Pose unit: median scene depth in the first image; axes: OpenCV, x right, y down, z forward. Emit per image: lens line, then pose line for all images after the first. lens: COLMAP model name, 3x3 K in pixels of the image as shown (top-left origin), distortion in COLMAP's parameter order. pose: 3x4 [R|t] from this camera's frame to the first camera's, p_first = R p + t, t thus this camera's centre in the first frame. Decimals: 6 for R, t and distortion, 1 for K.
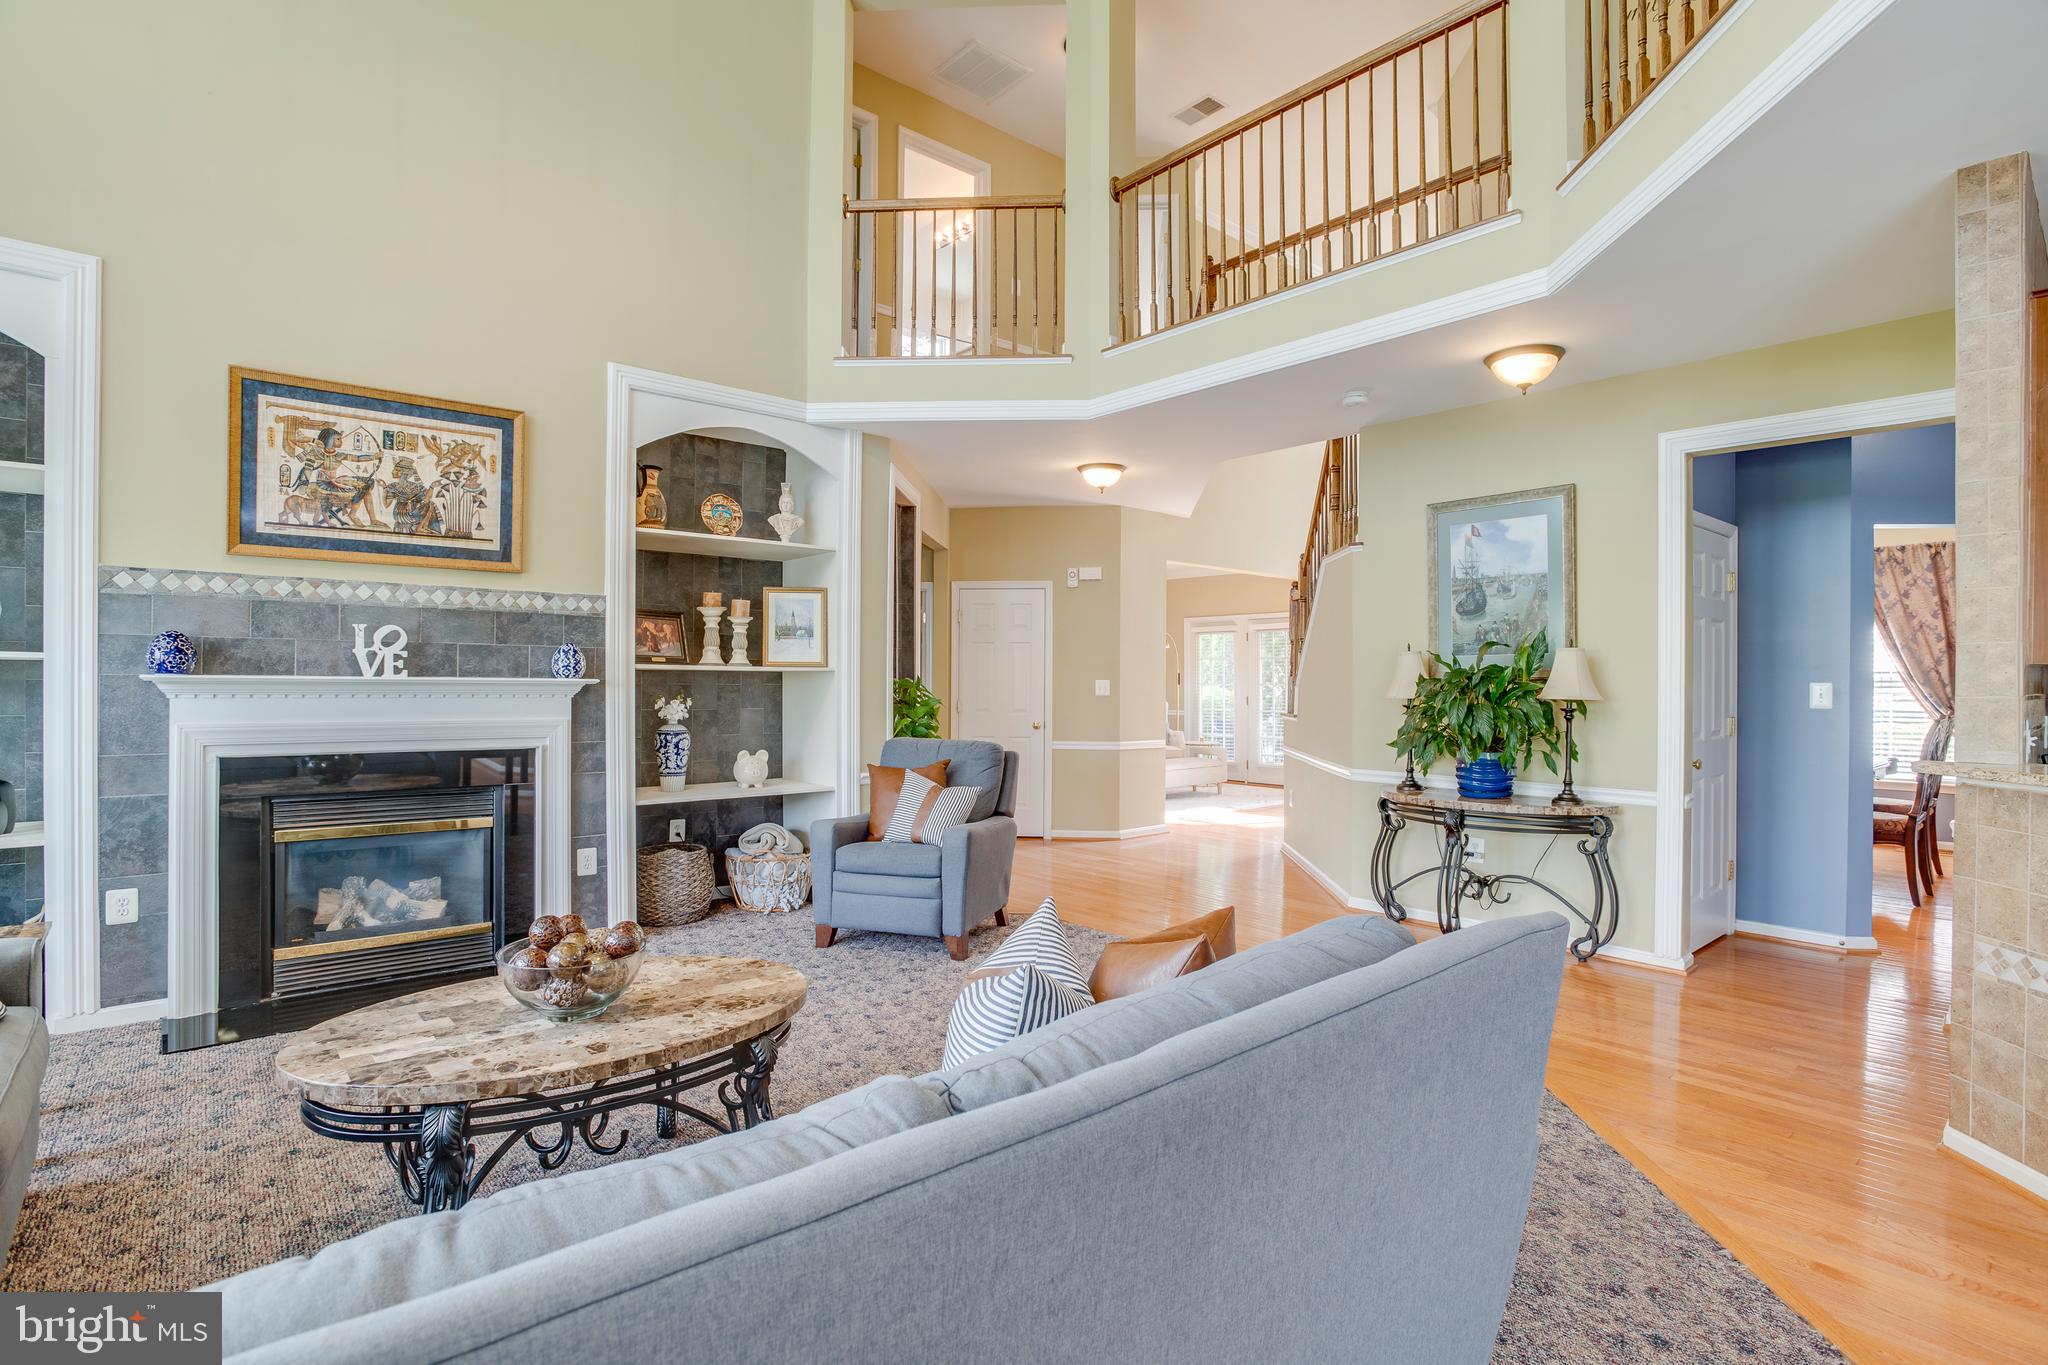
lens RADIAL K [[993.8, 0, 1014.7], [0, 993.8, 672.1], [0, 0, 1]] dist [-0.062332, 0.029851]
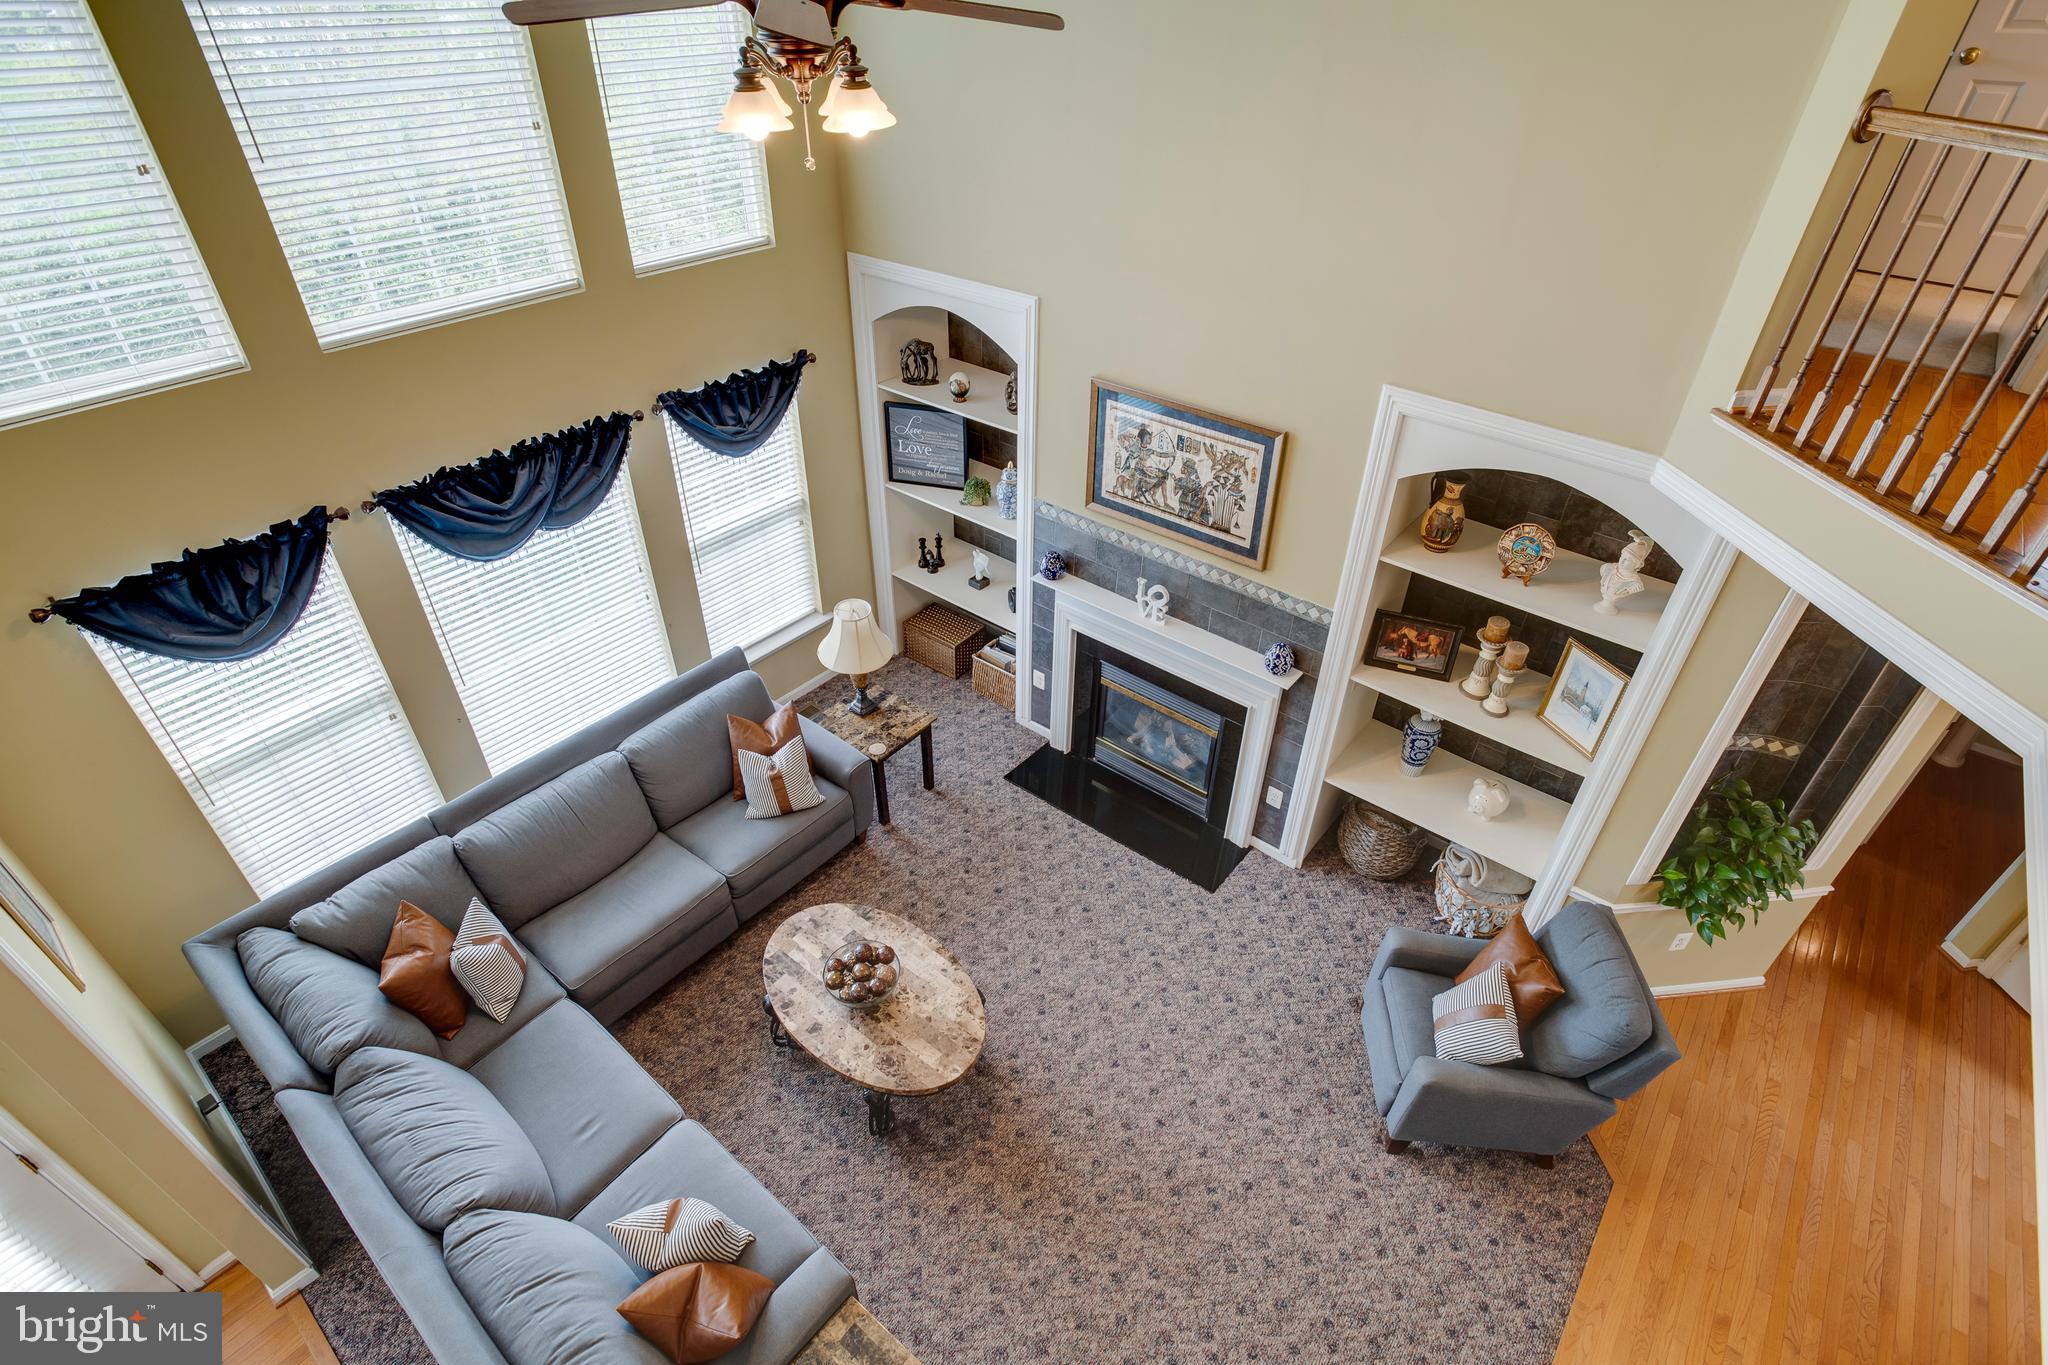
lens RADIAL K [[993.8, 0, 1014.7], [0, 993.8, 672.1], [0, 0, 1]] dist [-0.062332, 0.029851]
pose [[0.169486, 0.579108, -0.797439, 0.391912], [-0.000339, 0.809179, 0.587562, -0.658908], [0.985533, -0.099313, 0.137341, 0.568526]]
